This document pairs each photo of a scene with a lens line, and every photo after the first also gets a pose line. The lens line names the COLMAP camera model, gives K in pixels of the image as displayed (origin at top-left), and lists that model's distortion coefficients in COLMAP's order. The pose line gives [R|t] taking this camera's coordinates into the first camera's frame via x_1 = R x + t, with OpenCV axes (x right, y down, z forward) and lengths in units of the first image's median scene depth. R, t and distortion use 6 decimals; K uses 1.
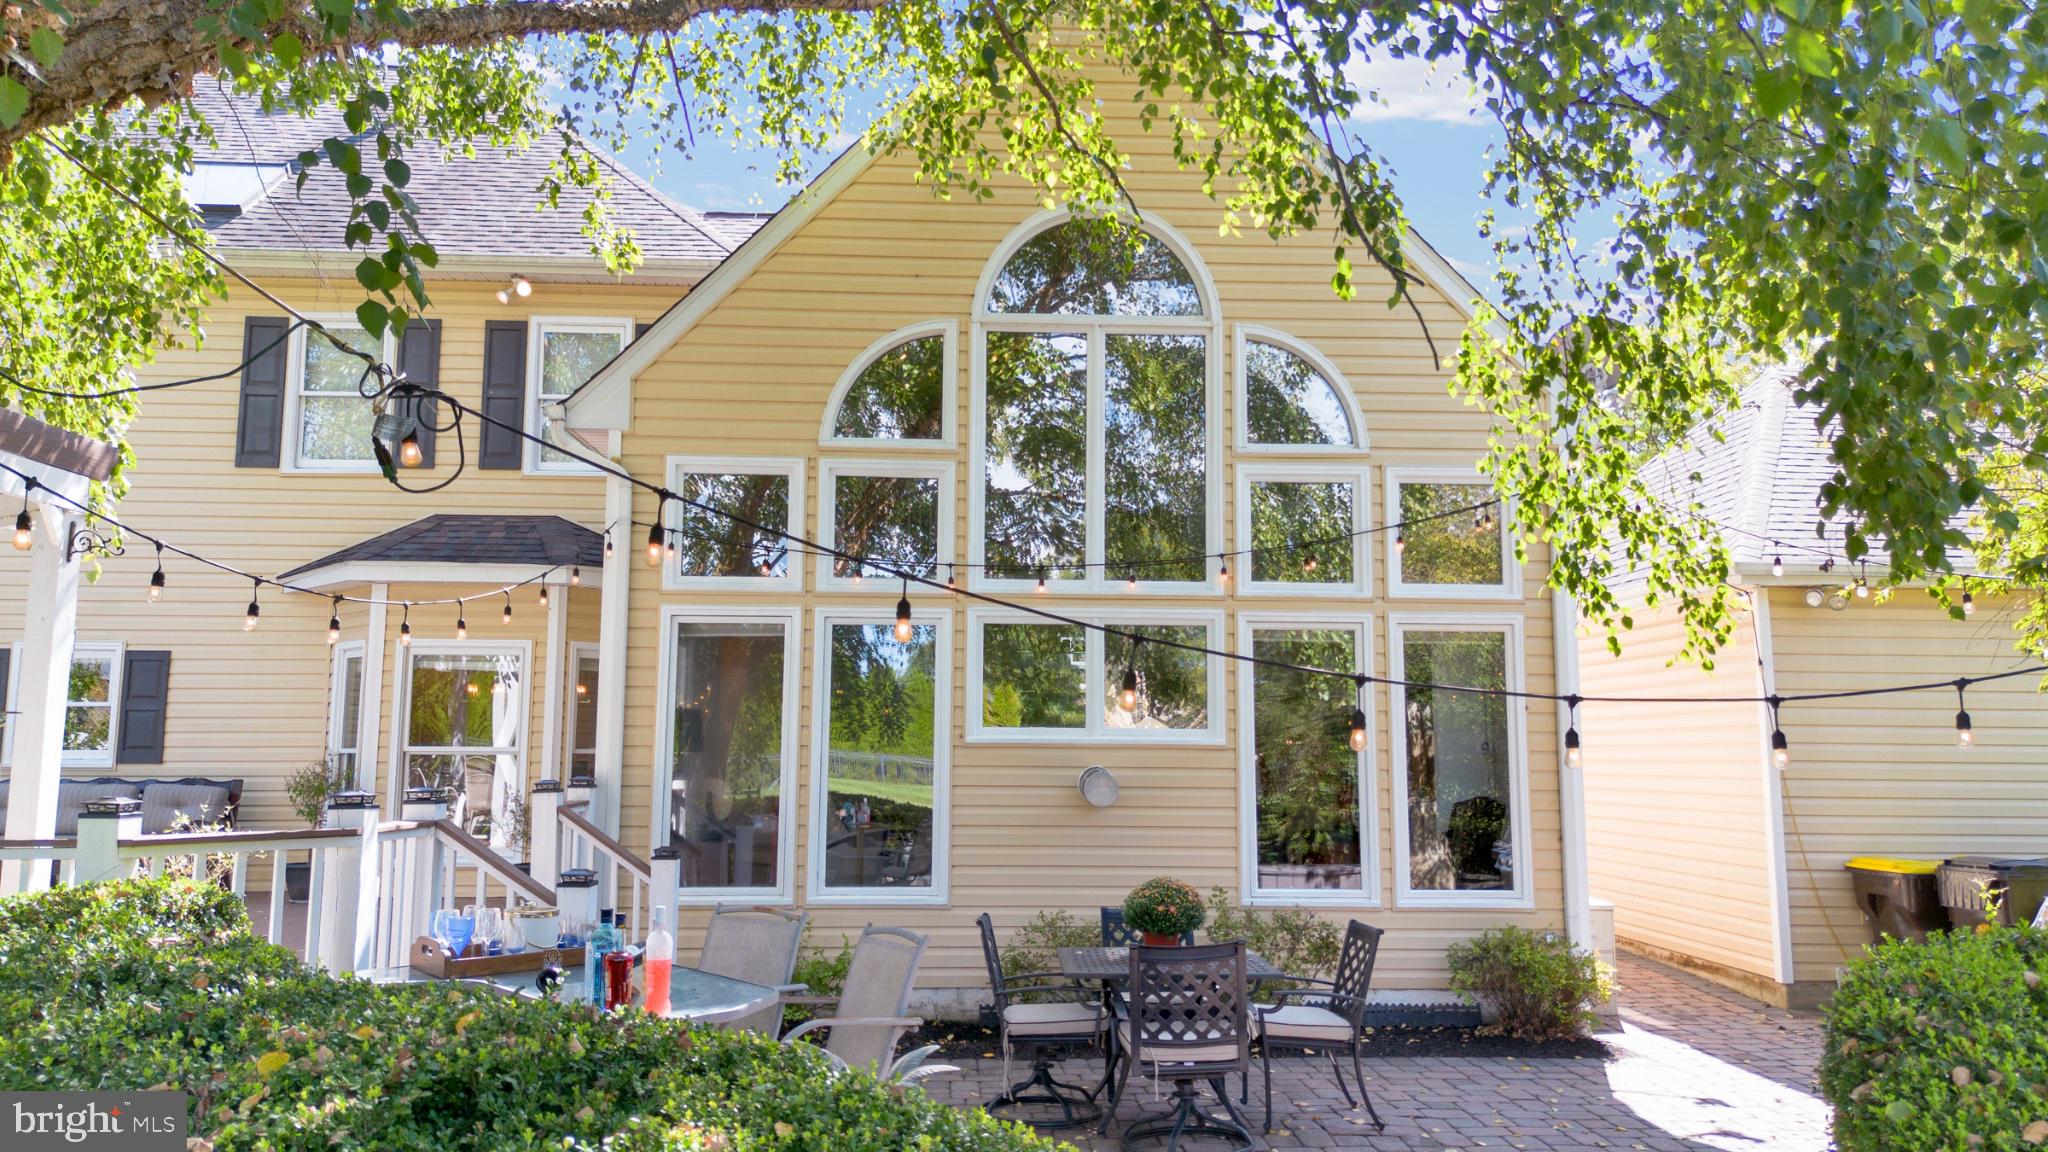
lens RADIAL K [[1456.3, 0, 1017.1], [0, 1456.3, 573.2], [0, 0, 1]] dist [0.071894, -0.075039]
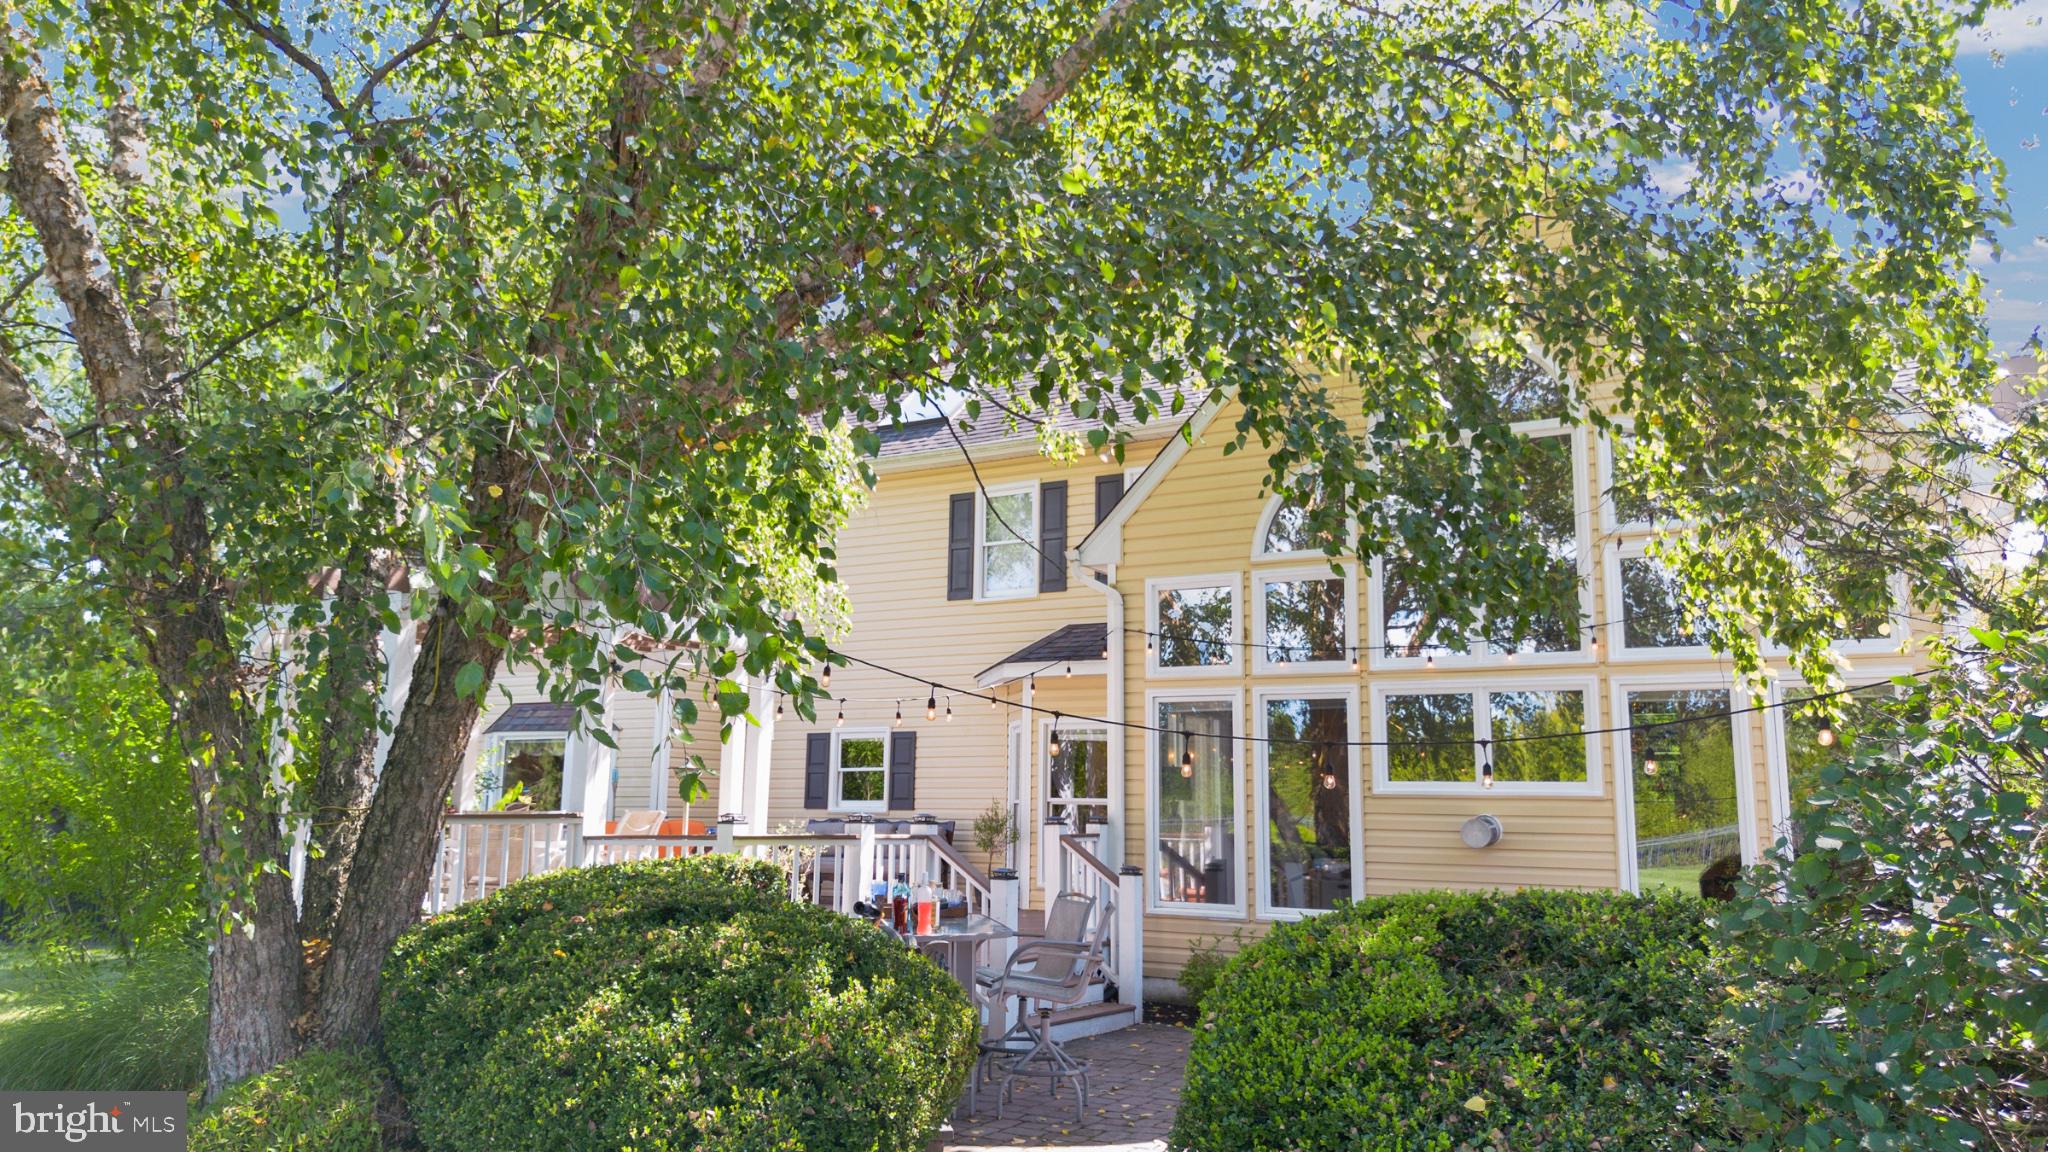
lens RADIAL K [[1456.3, 0, 1017.1], [0, 1456.3, 573.2], [0, 0, 1]] dist [0.071894, -0.075039]
pose [[0.839631, -0.082389, -0.536873, 0.400402], [0.056547, 0.996317, -0.064460, -0.005949], [0.540206, 0.023764, 0.841197, -0.205959]]
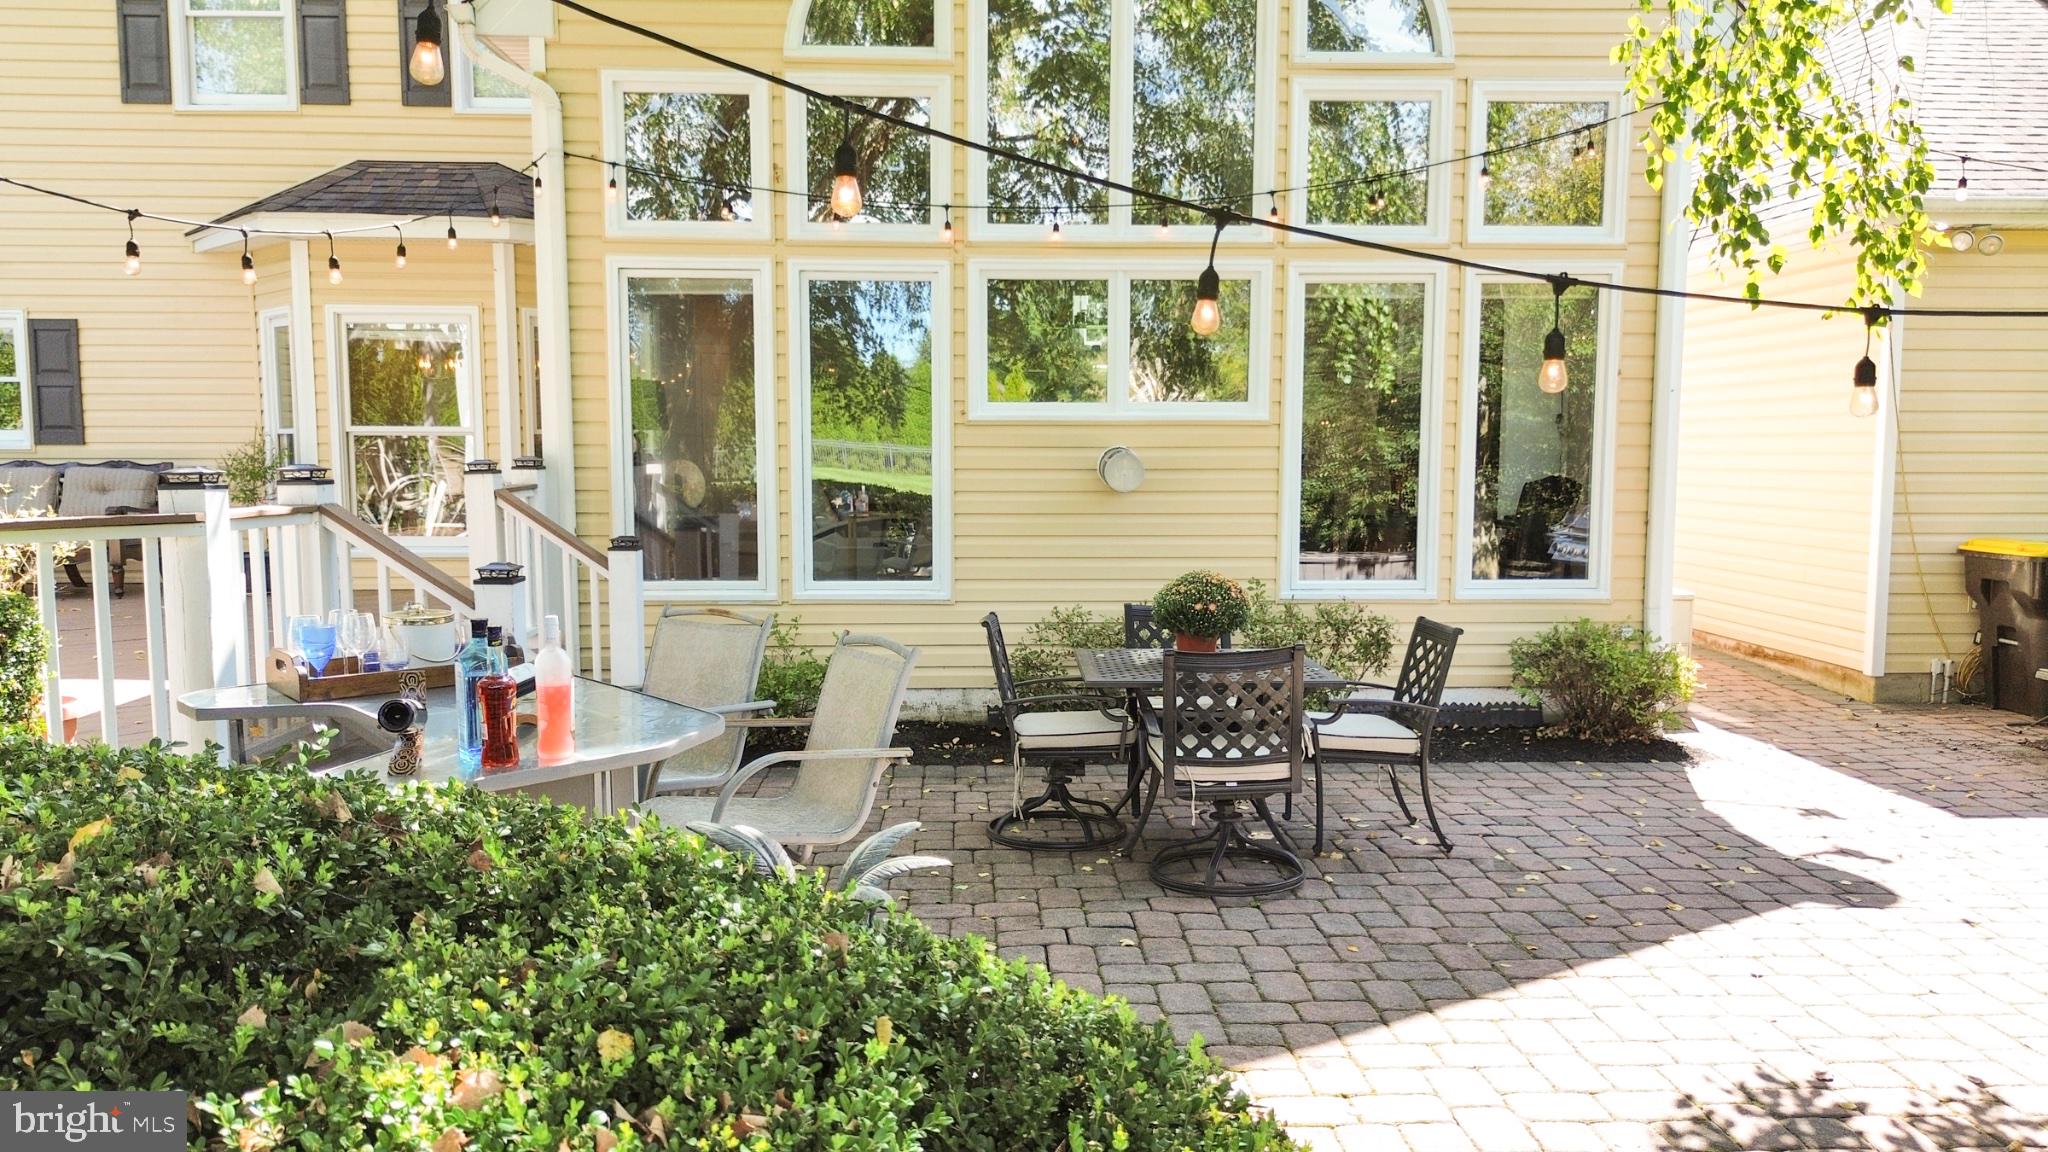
lens RADIAL K [[1456.3, 0, 1017.1], [0, 1456.3, 573.2], [0, 0, 1]] dist [0.071894, -0.075039]
pose [[0.999975, -0.003874, -0.005970, -0.001422], [0.005038, 0.977804, 0.209461, 0.025289], [0.005026, -0.209486, 0.977799, 0.137185]]
